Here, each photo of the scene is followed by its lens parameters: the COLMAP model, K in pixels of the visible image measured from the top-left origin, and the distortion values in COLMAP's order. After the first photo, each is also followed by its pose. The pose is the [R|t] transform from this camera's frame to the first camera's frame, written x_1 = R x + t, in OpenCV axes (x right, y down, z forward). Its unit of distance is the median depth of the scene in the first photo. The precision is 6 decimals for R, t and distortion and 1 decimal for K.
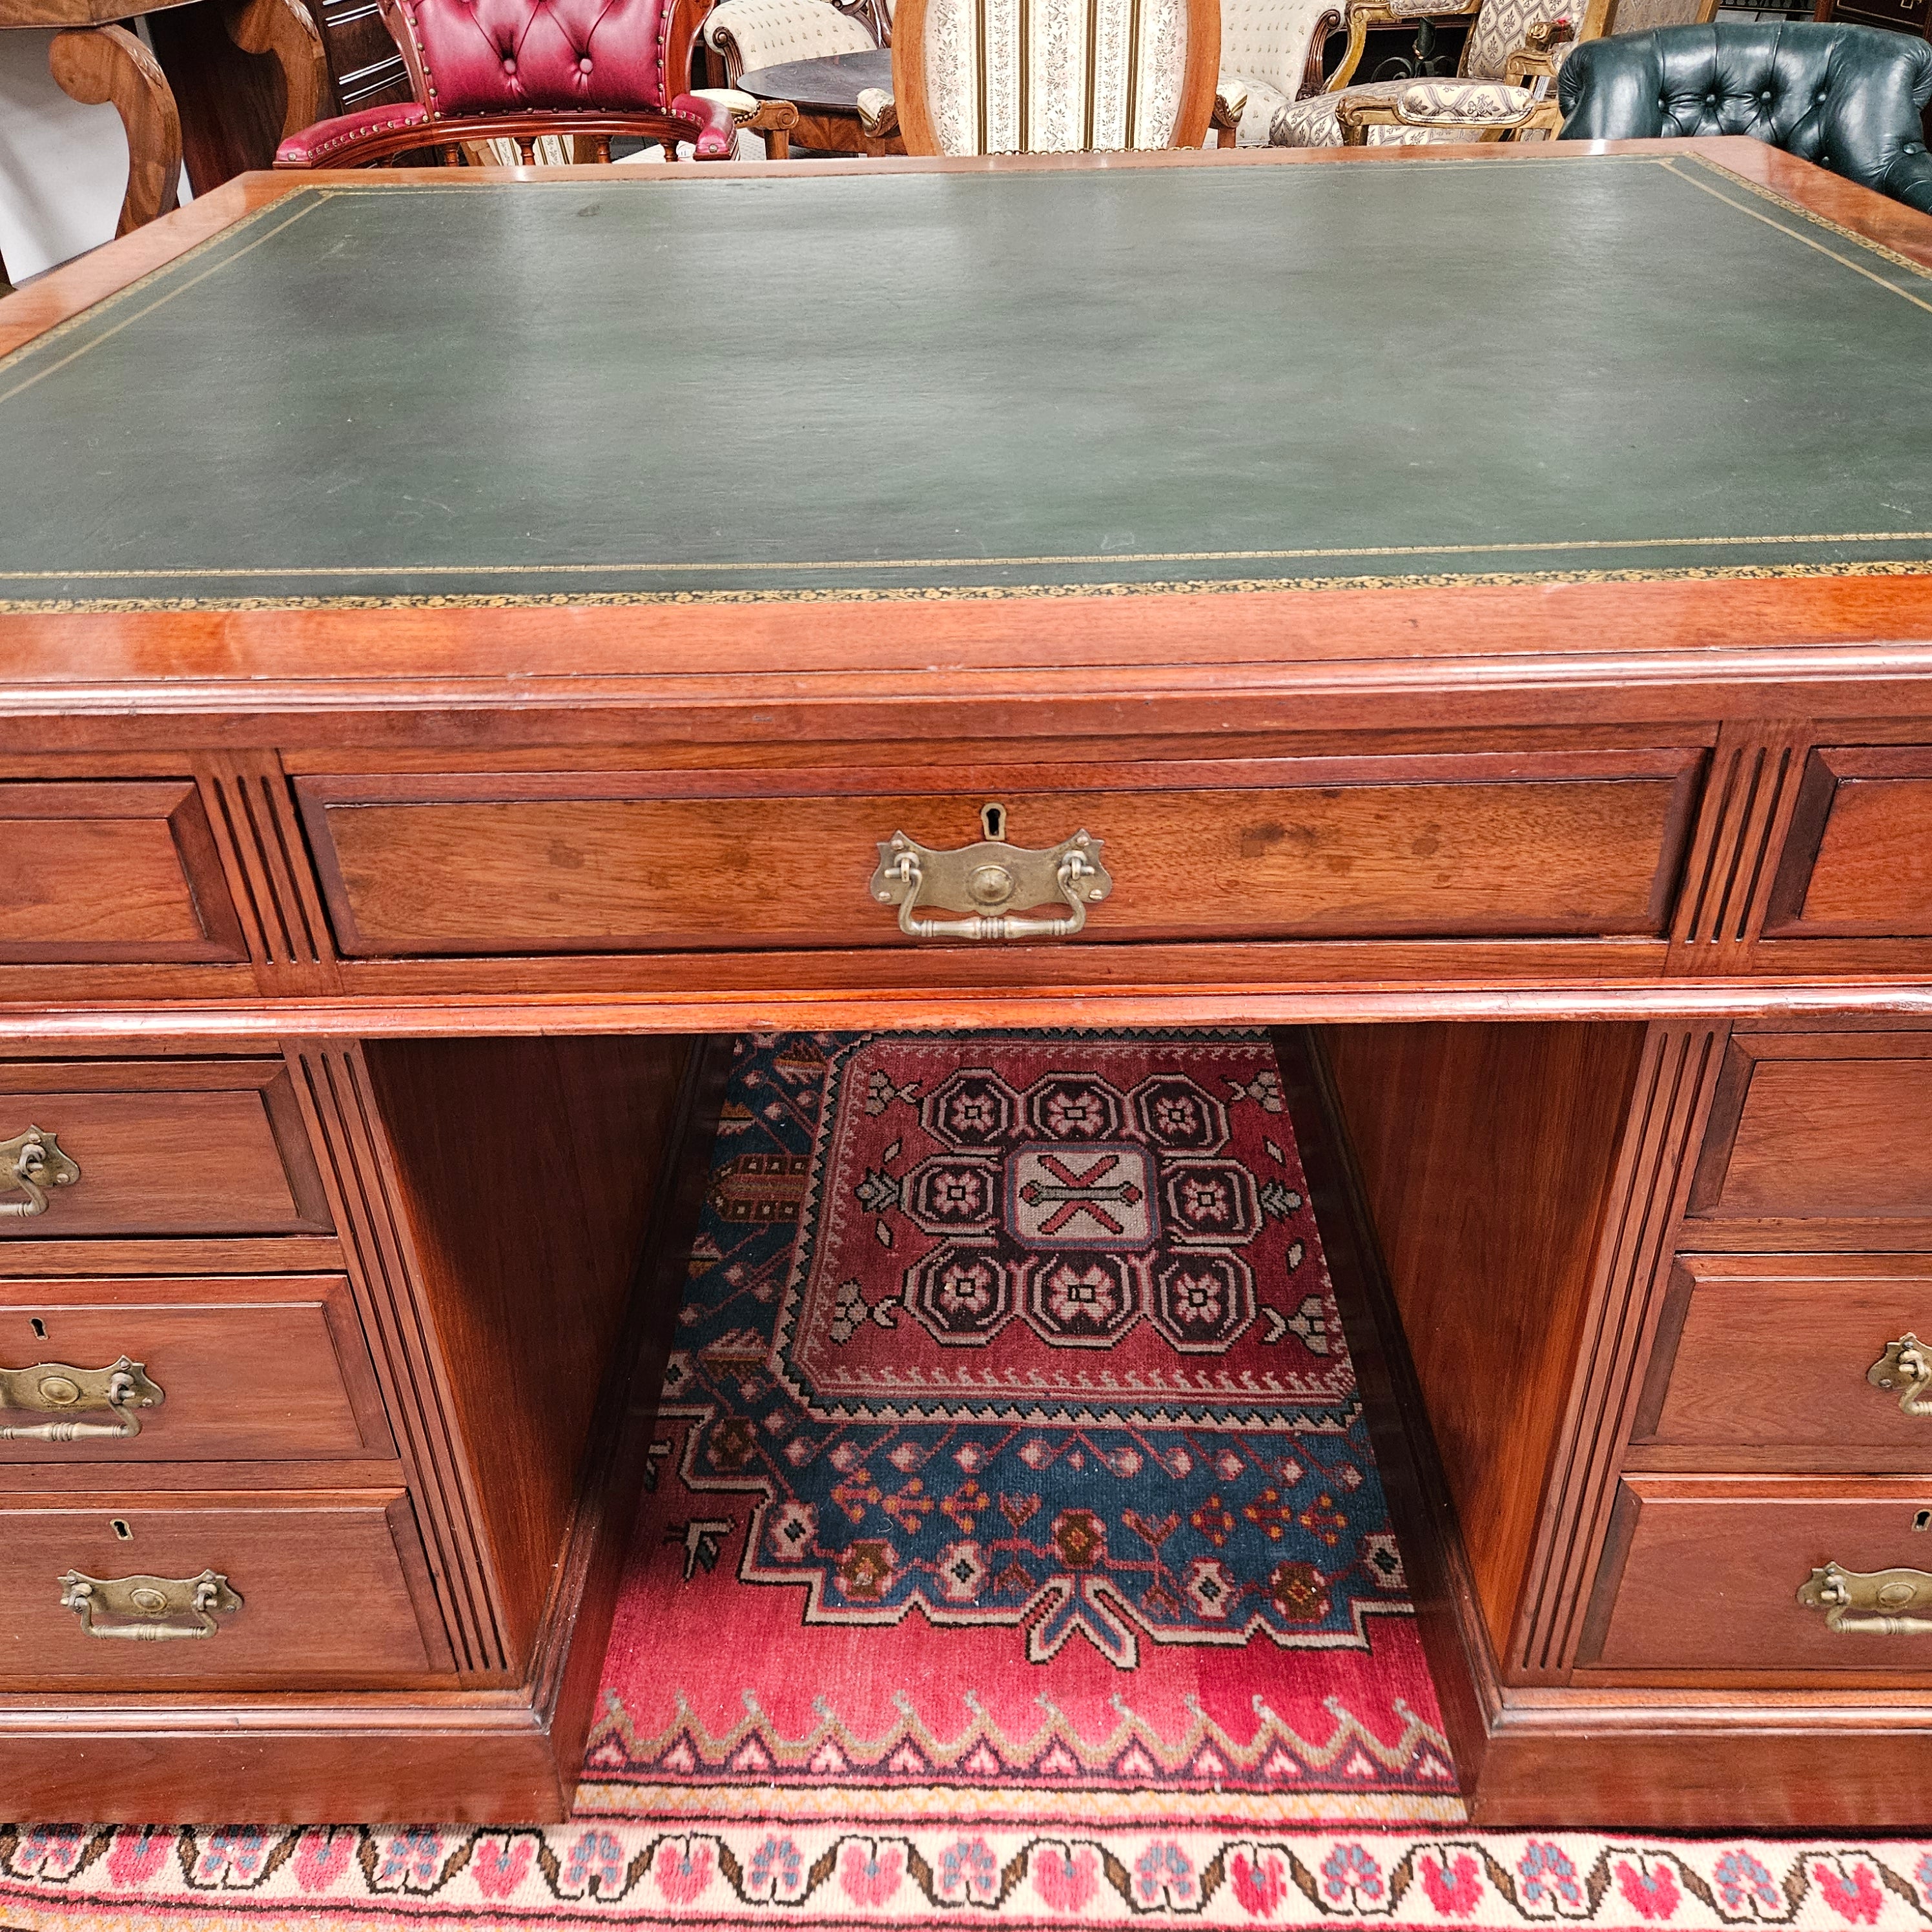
lens RADIAL K [[1738.8, 0, 955.8], [0, 1738.8, 938.8], [0, 0, 1]] dist [0.061958, -0.060018]
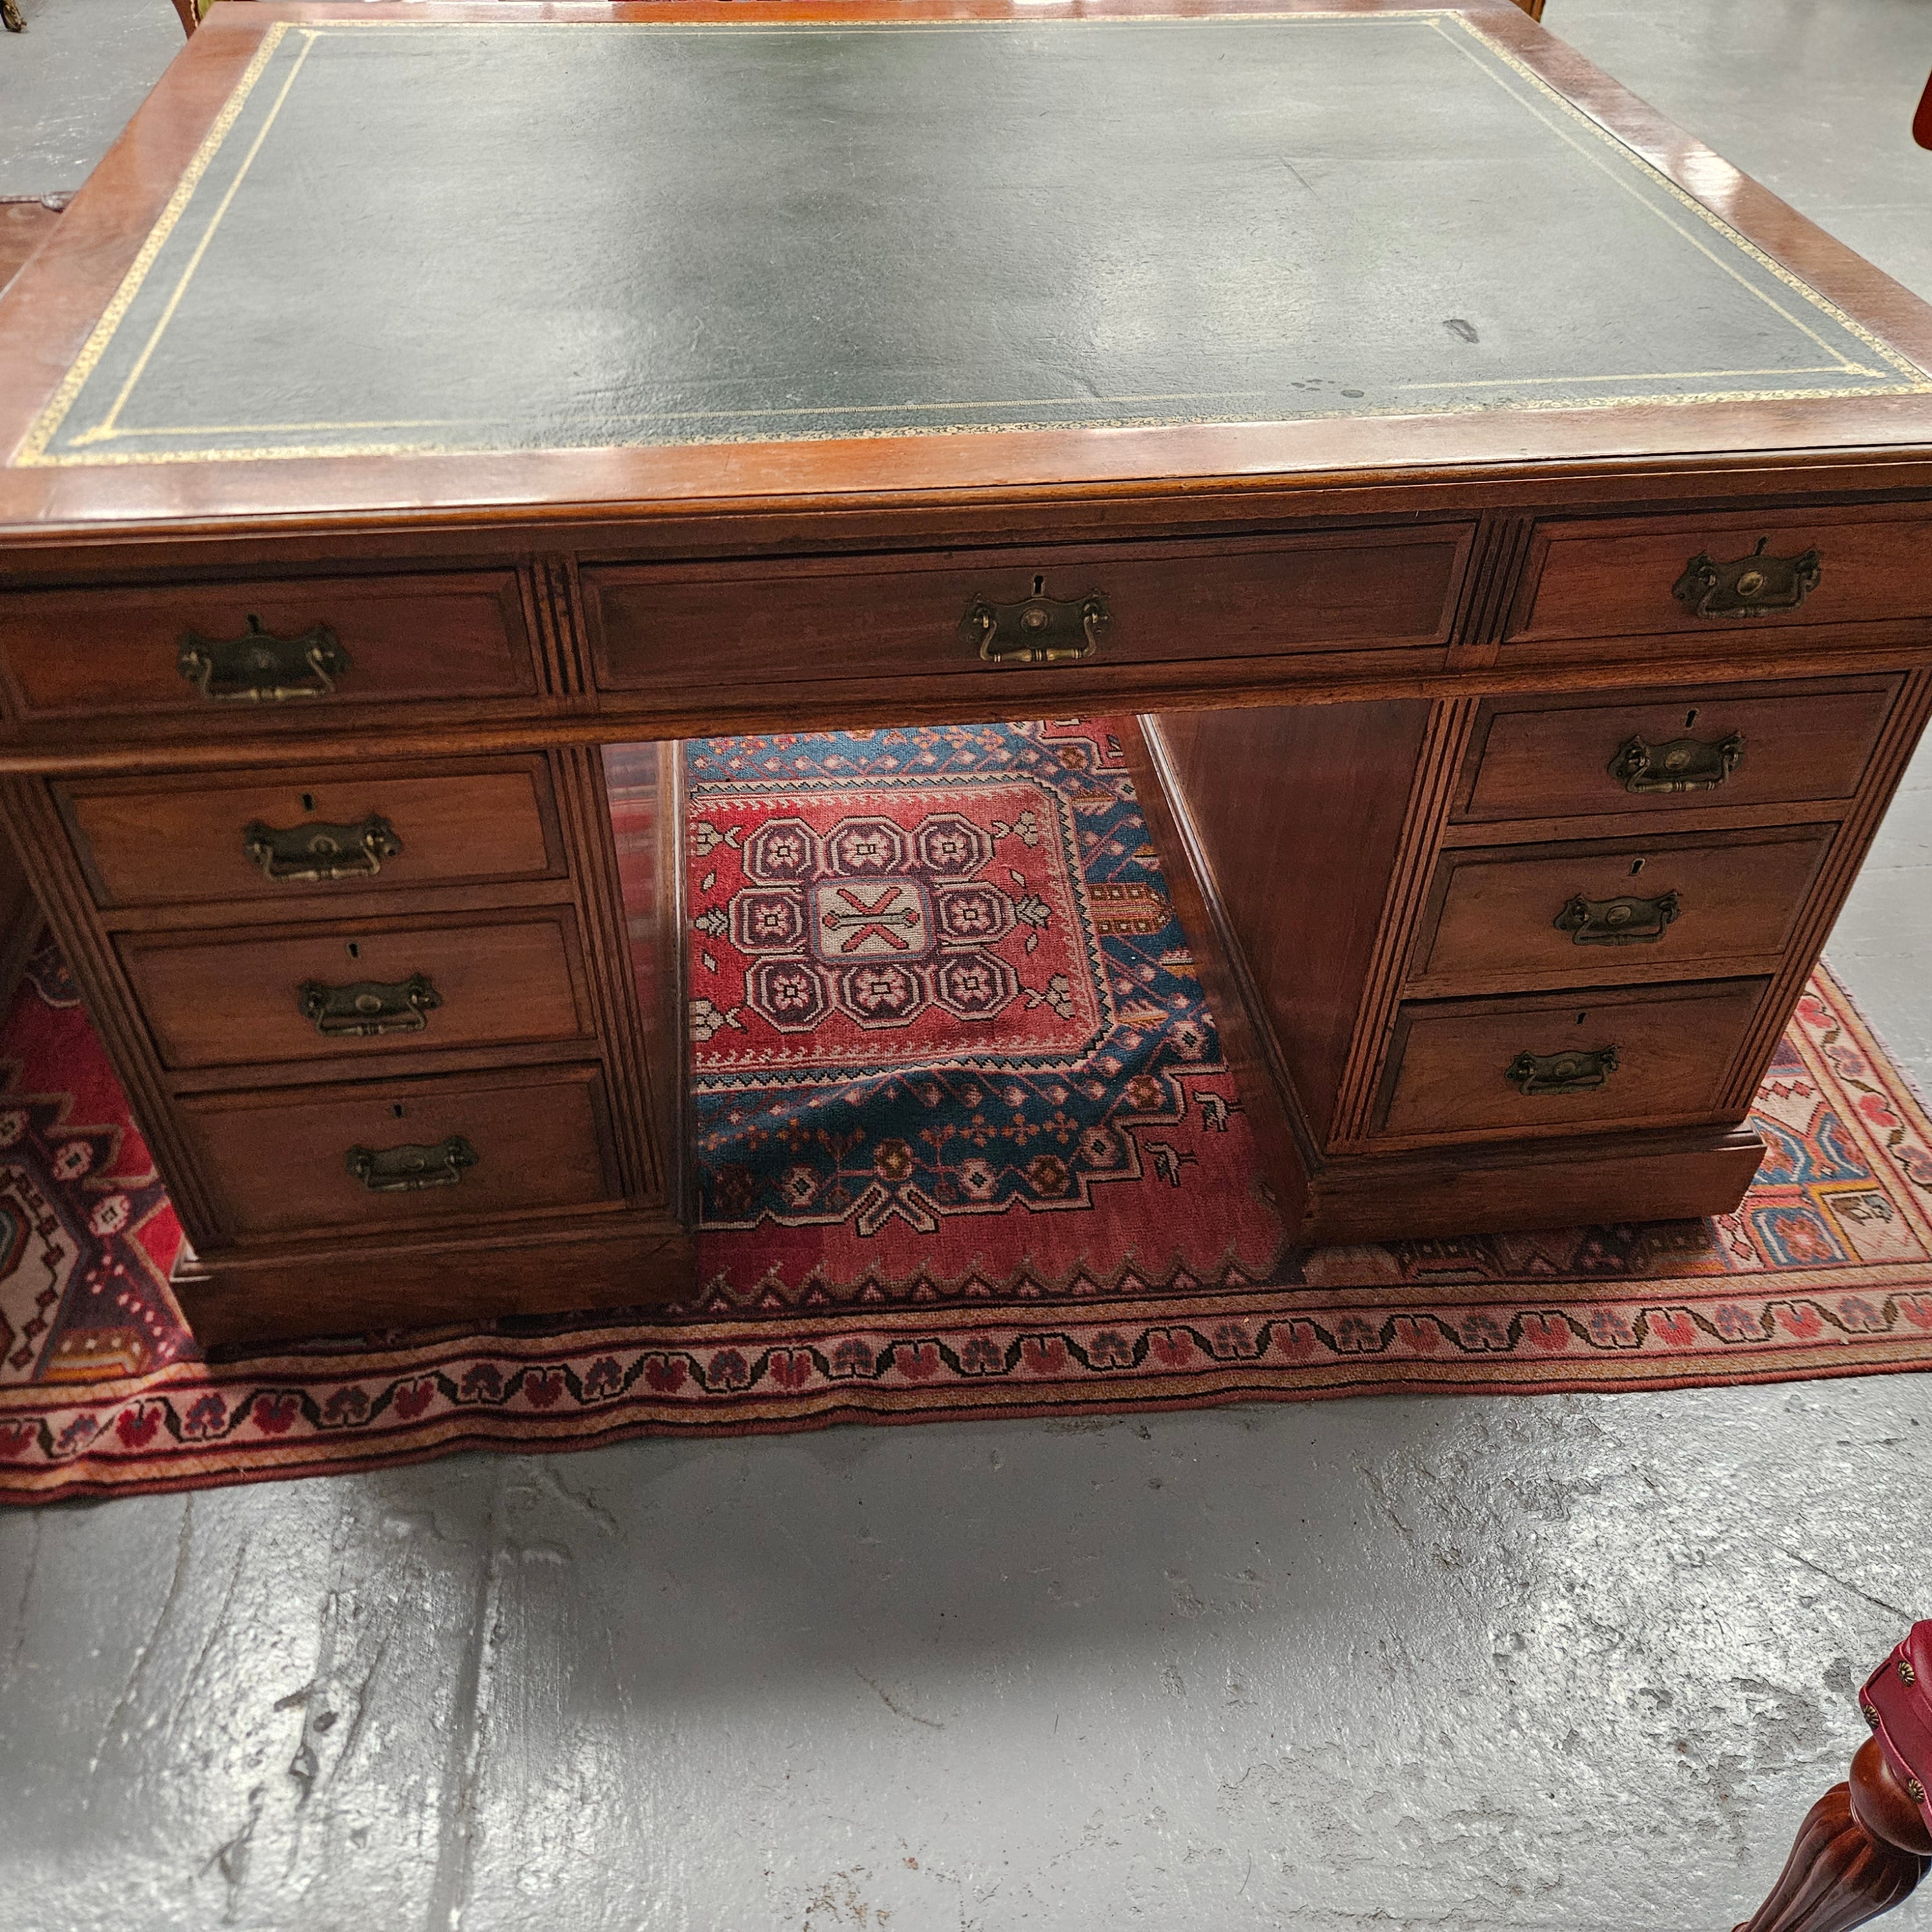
lens RADIAL K [[1725.3, 0, 963.6], [0, 1725.3, 954.4], [0, 0, 1]] dist [0.081124, -0.074630]
pose [[-0.989772, 0.102013, -0.099723, 0.187449], [-0.068471, 0.273543, 0.959419, -1.471487], [0.125152, 0.956435, -0.263761, 1.925757]]
